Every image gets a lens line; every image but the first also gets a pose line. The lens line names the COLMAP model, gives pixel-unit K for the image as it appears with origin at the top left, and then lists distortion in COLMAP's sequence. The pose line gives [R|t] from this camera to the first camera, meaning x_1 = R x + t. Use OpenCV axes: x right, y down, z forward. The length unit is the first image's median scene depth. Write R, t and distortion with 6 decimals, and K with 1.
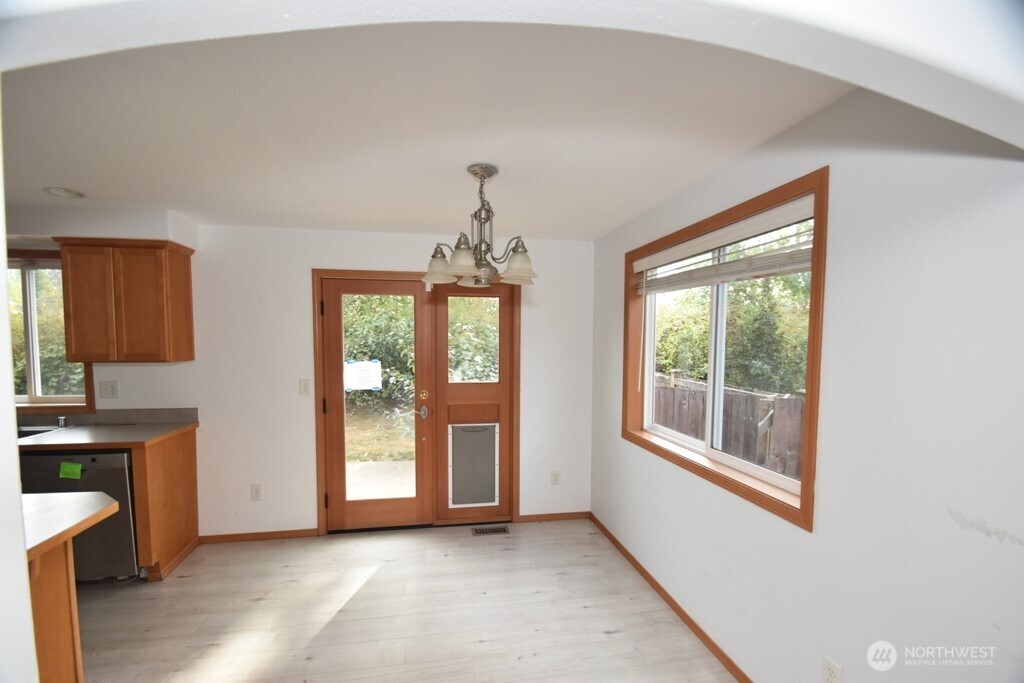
lens RADIAL K [[447.1, 0, 504.7], [0, 447.1, 369.8], [0, 0, 1]] dist [0.011552, -0.014668]
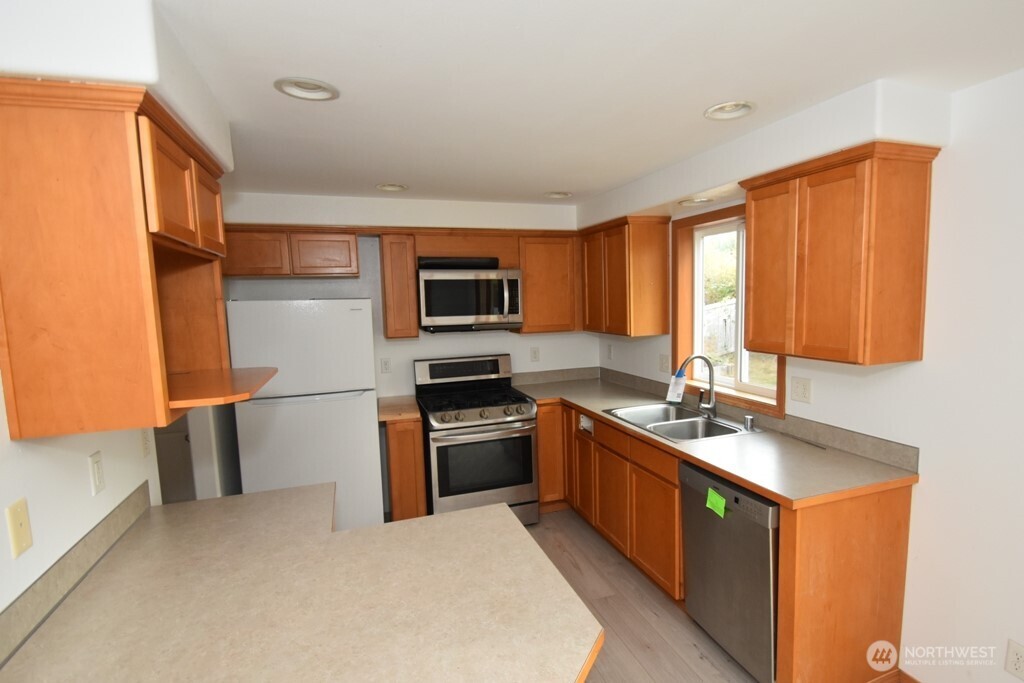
lens RADIAL K [[512.3, 0, 538.6], [0, 512.3, 351.7], [0, 0, 1]] dist [-0.003069, -0.000817]
pose [[0.179996, 0.095350, -0.979035, -0.175780], [-0.039268, 0.995194, 0.089705, -0.066843], [0.982883, 0.022299, 0.182875, 0.431958]]
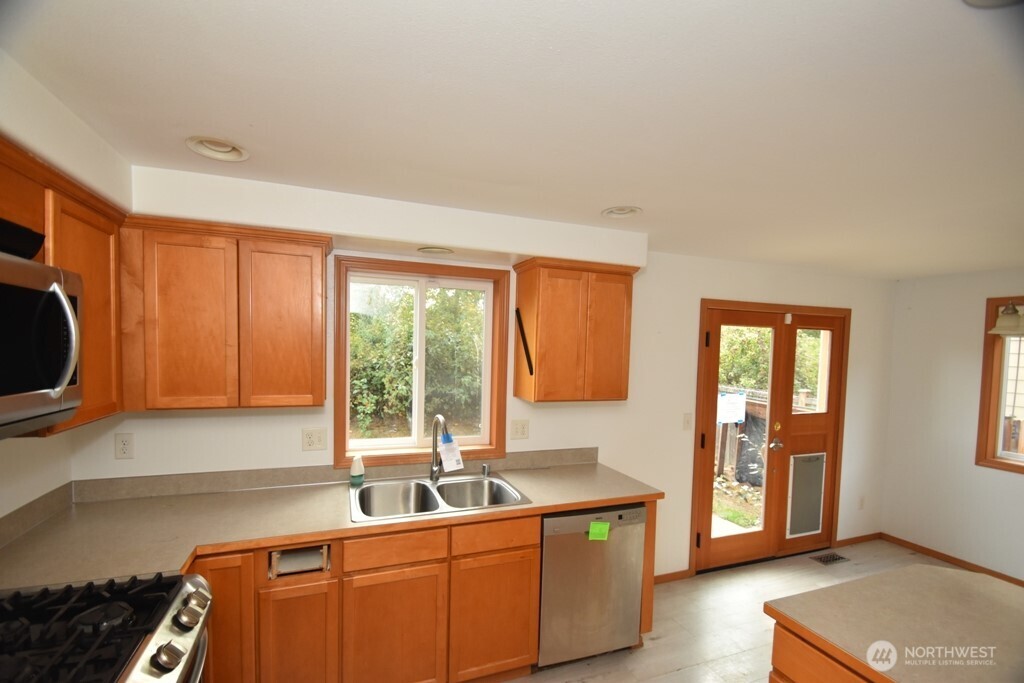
lens RADIAL K [[447.1, 0, 504.7], [0, 447.1, 369.8], [0, 0, 1]] dist [0.011552, -0.014668]
pose [[0.982971, 0.008147, 0.183582, -1.027274], [-0.005797, 0.999894, -0.013332, -0.057763], [-0.183671, 0.012040, 0.982914, 0.137692]]
